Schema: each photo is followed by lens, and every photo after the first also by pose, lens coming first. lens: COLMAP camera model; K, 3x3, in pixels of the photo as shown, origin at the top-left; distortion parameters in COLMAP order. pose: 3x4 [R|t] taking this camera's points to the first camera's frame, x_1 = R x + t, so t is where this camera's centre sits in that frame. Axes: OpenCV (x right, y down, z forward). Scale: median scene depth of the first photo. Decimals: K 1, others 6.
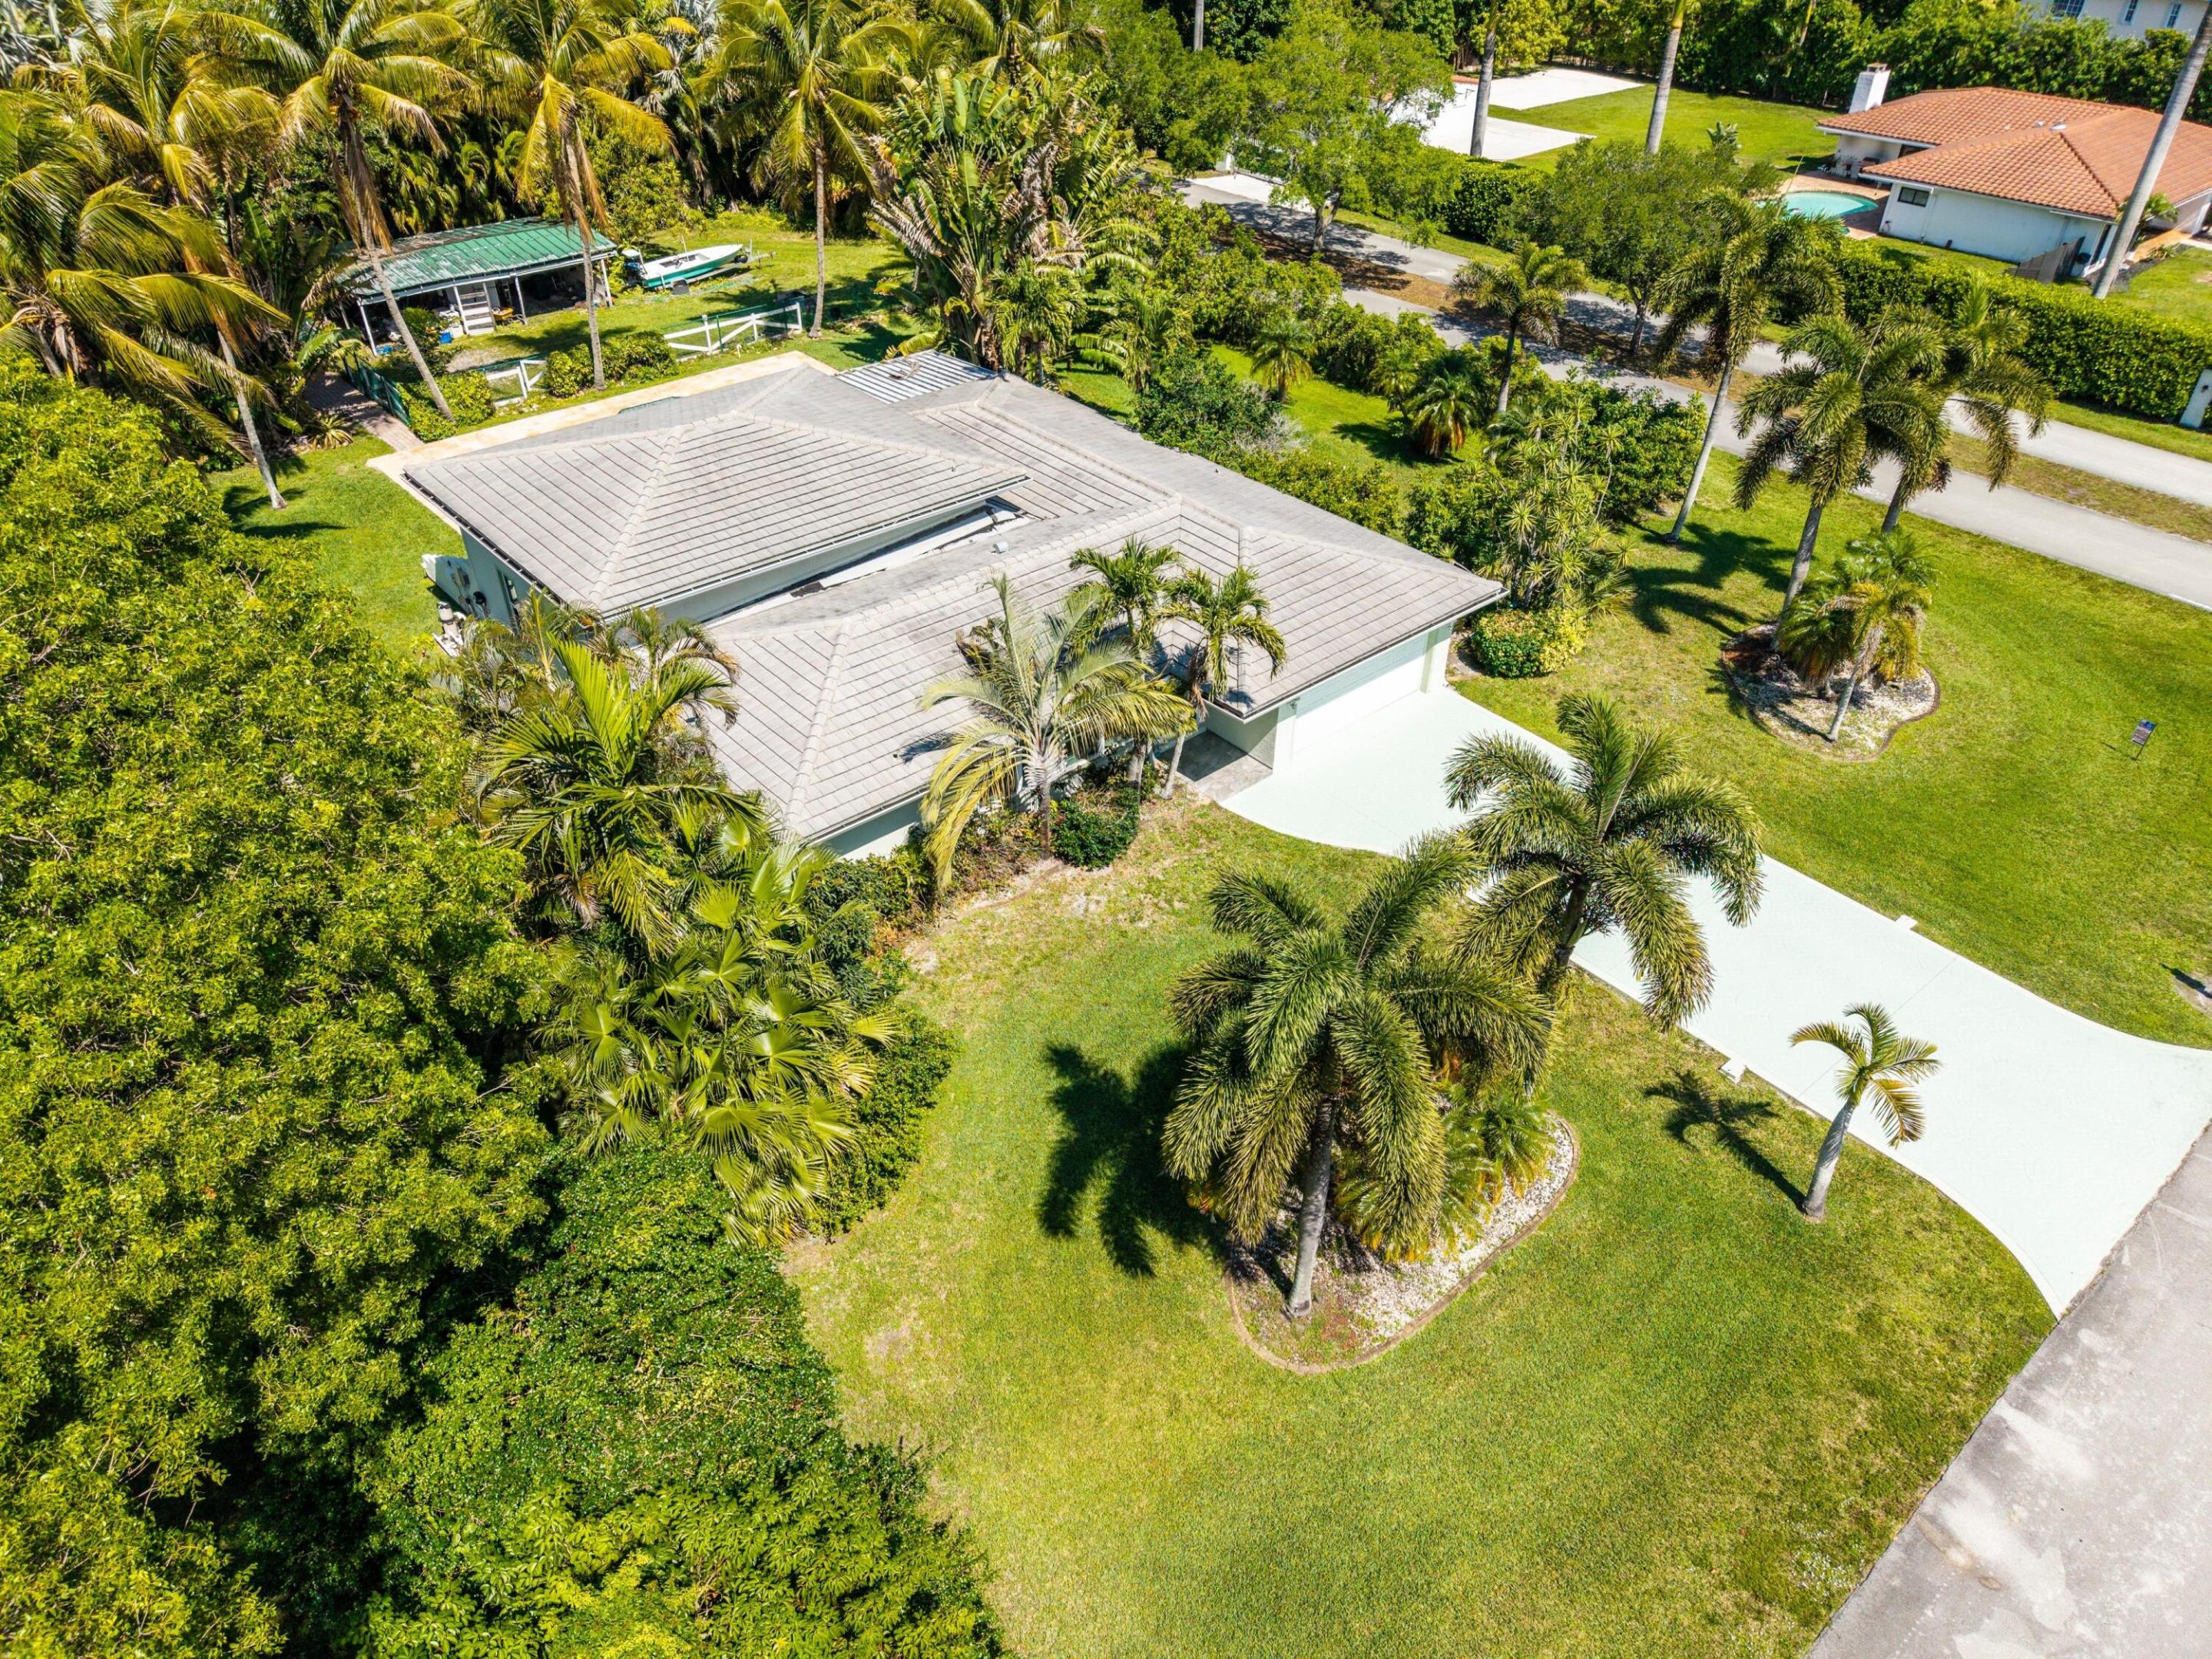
lens RADIAL K [[1496.7, 0, 1117.8], [0, 1496.7, 832.5], [0, 0, 1]] dist [0.035510, -0.034549]
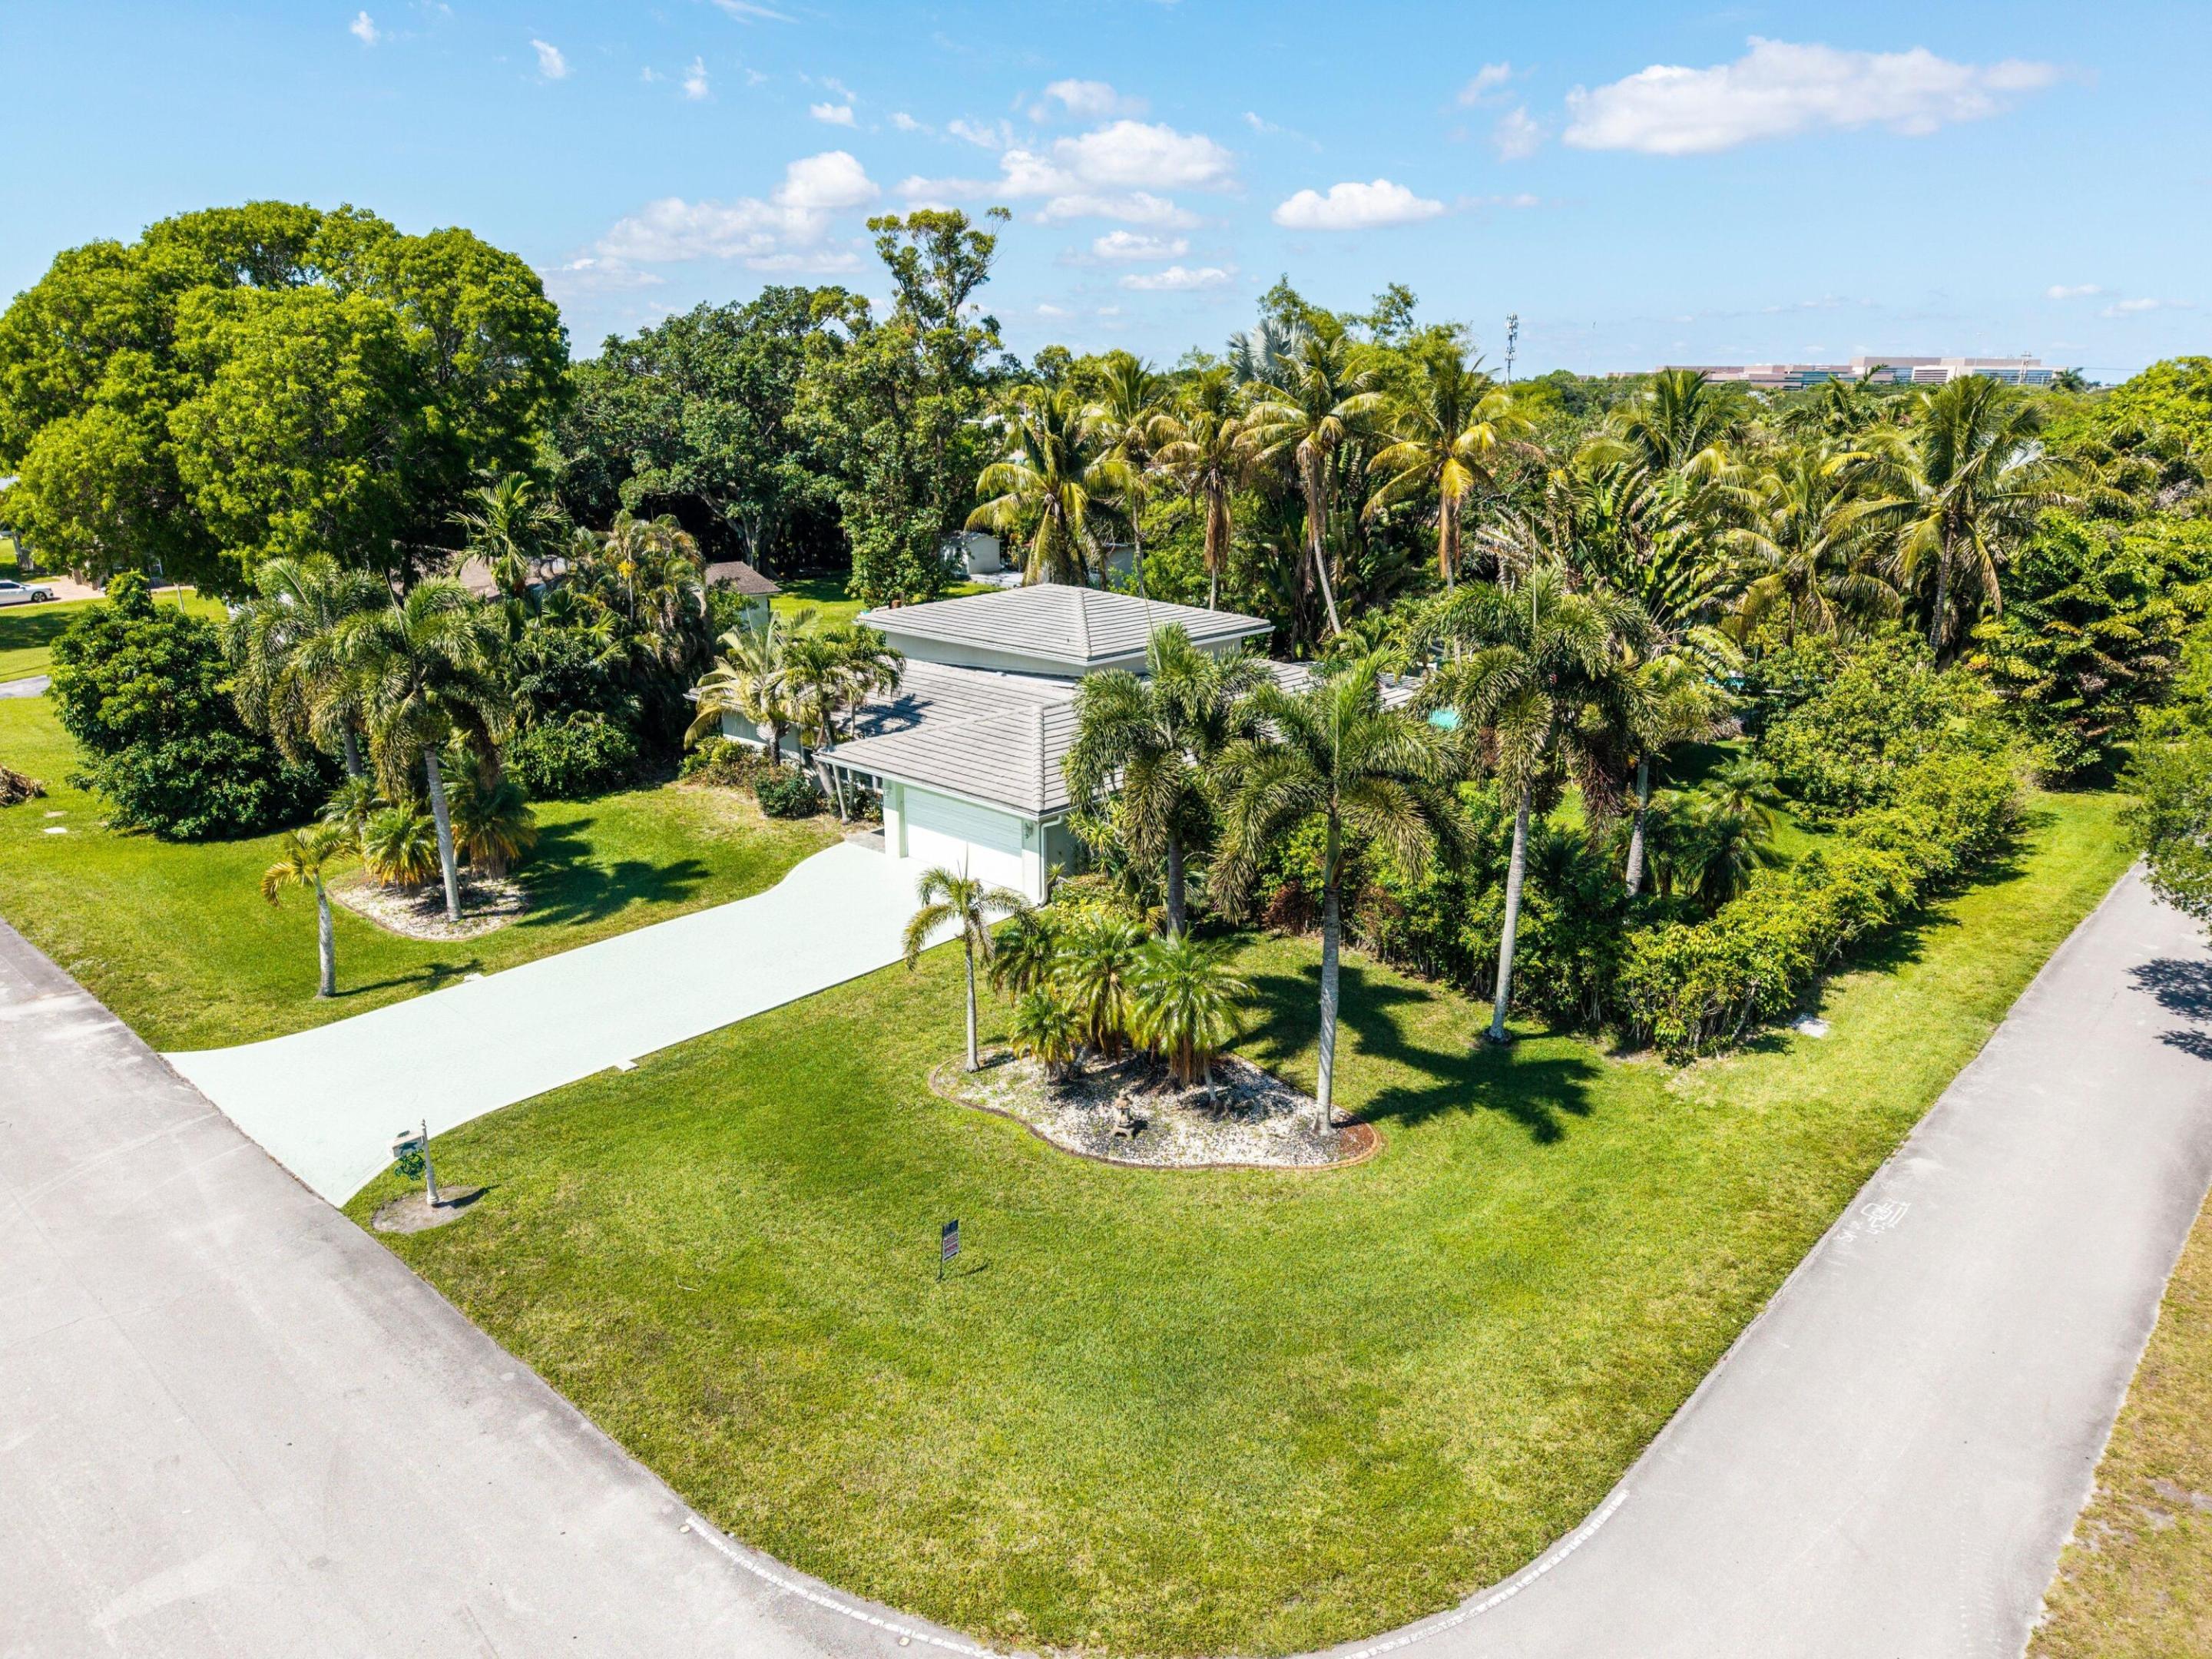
lens RADIAL K [[1496.7, 0, 1107.5], [0, 1496.7, 859.1], [0, 0, 1]] dist [0.035510, -0.034549]
pose [[0.110605, 0.288732, -0.951000, 1.605256], [-0.593794, 0.786511, 0.169732, -0.440368], [0.796979, 0.545925, 0.258439, 1.027495]]
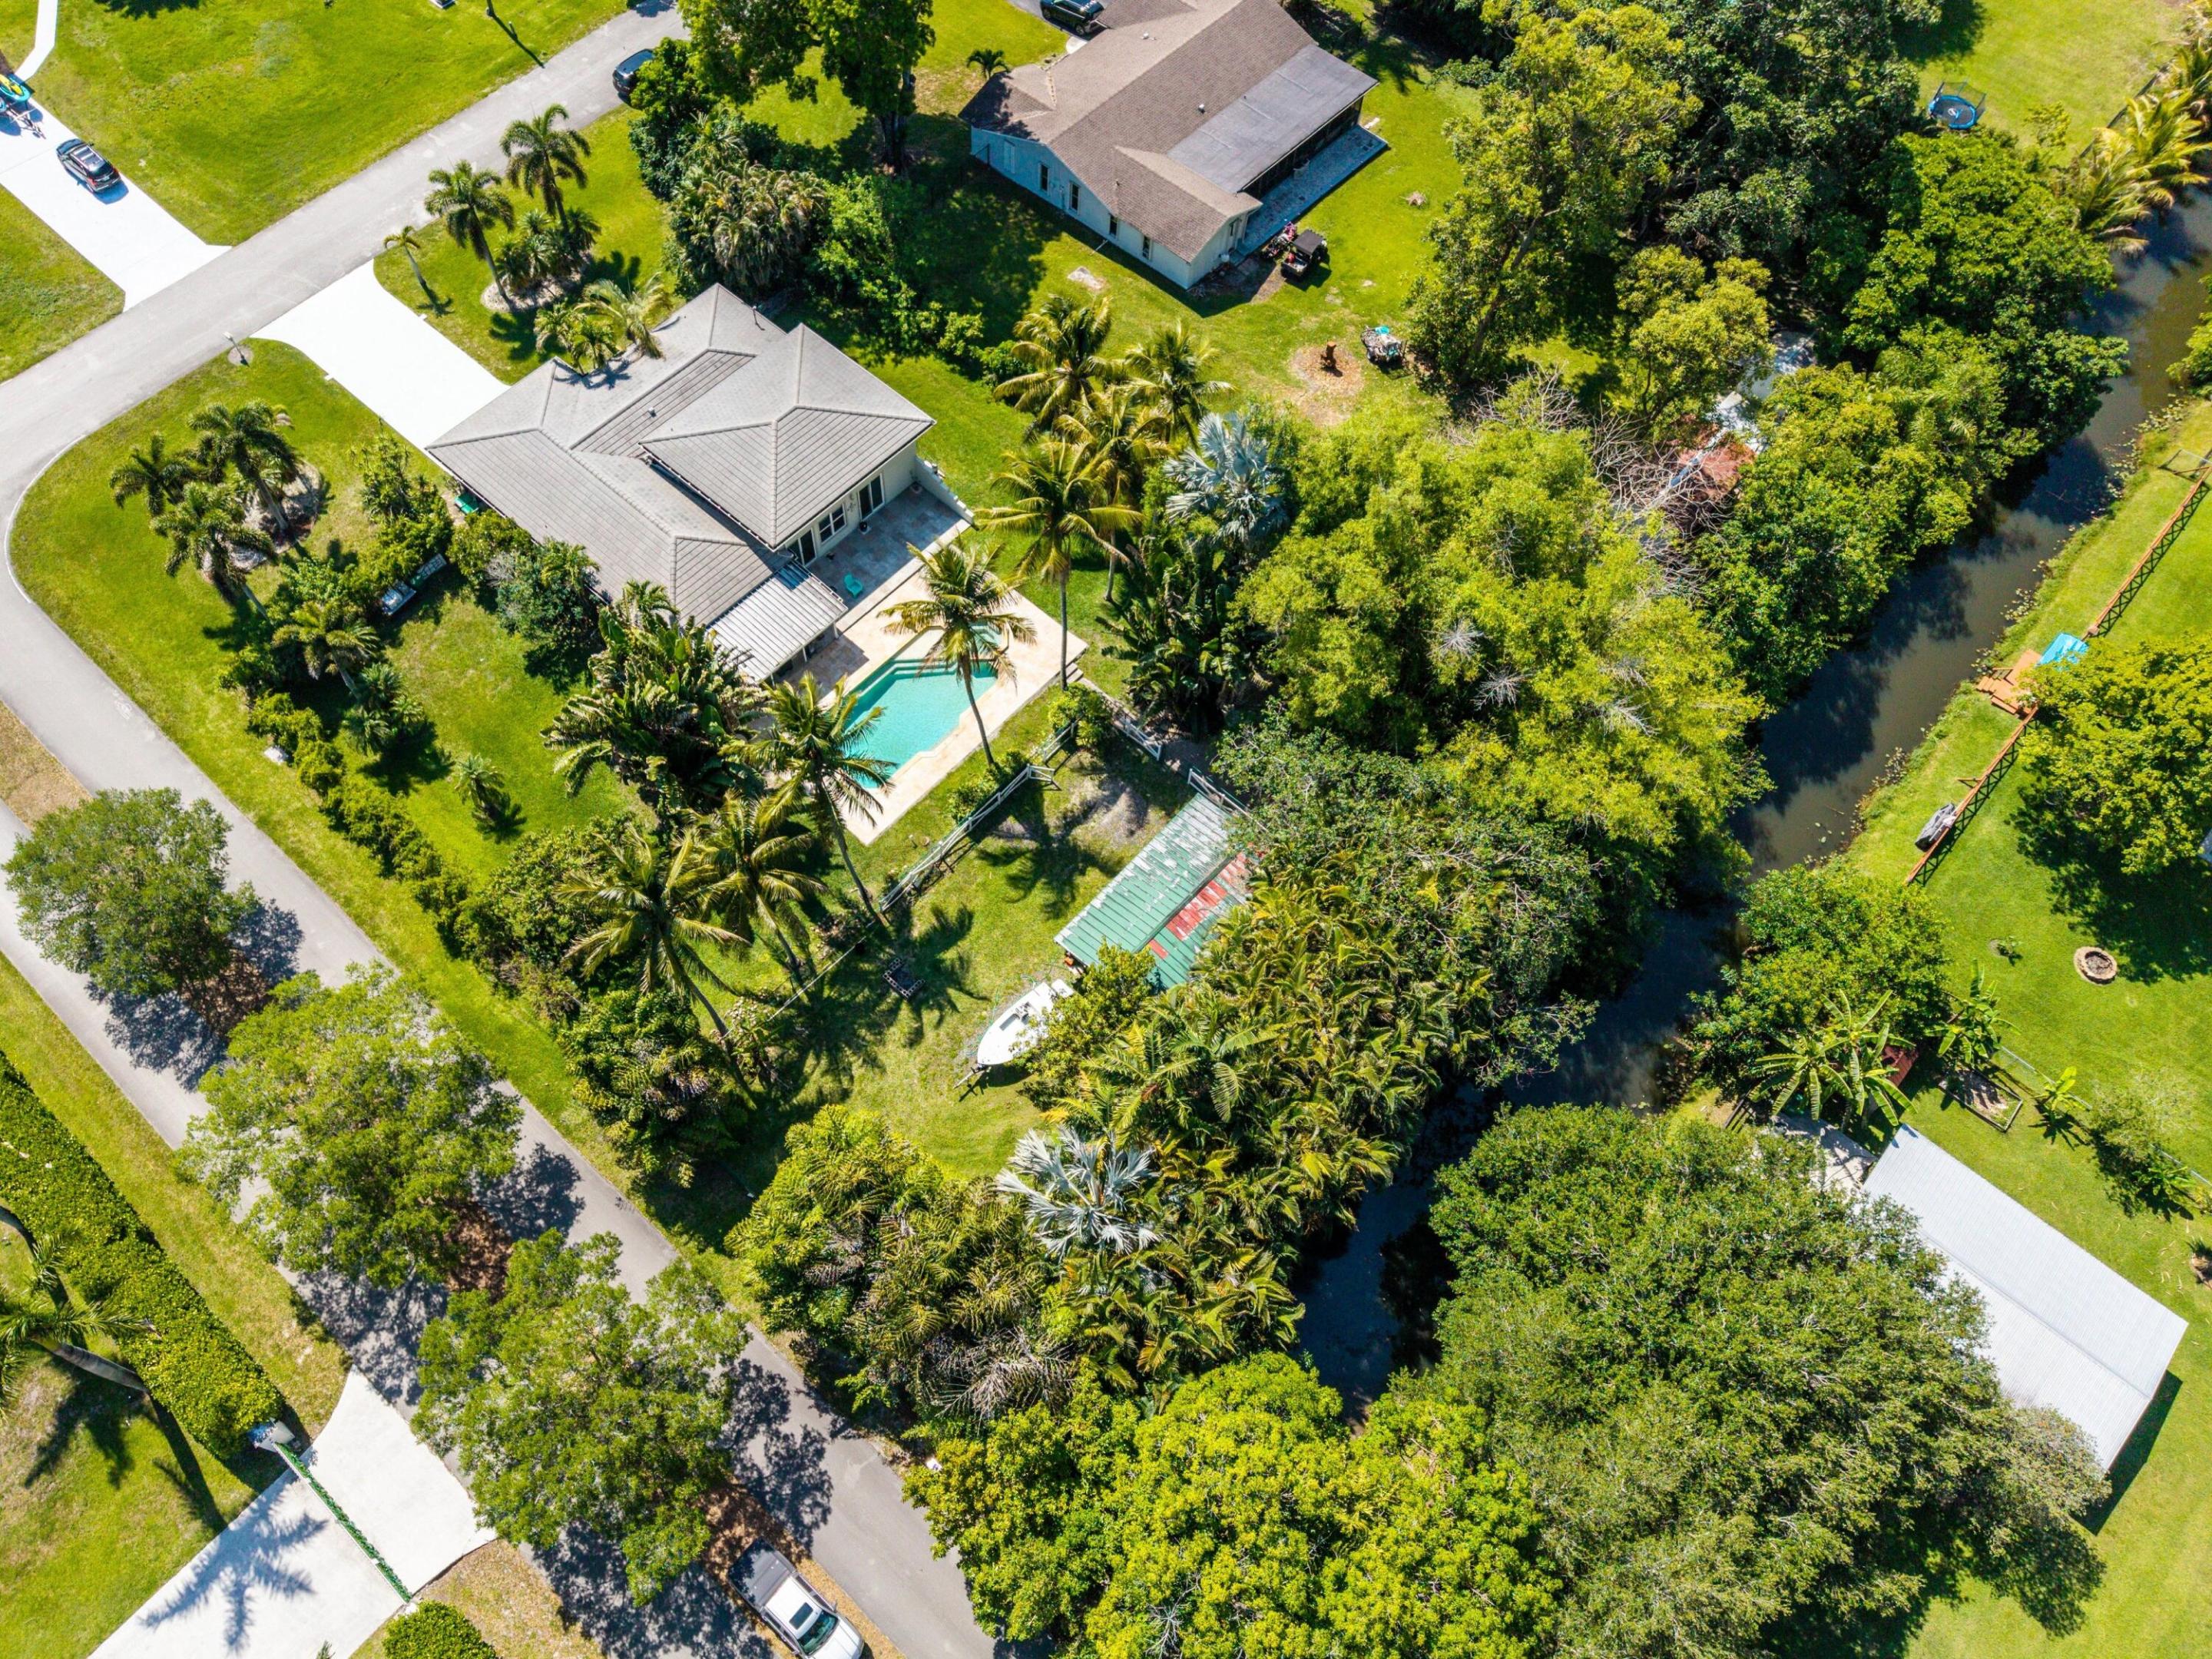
lens RADIAL K [[1496.7, 0, 1040.7], [0, 1496.7, 862.2], [0, 0, 1]] dist [0.035510, -0.034549]
pose [[-0.994244, 0.079988, -0.071284, -0.575704], [-0.083655, -0.163843, 0.982933, -3.280086], [0.066944, 0.983238, 0.169592, 1.665108]]
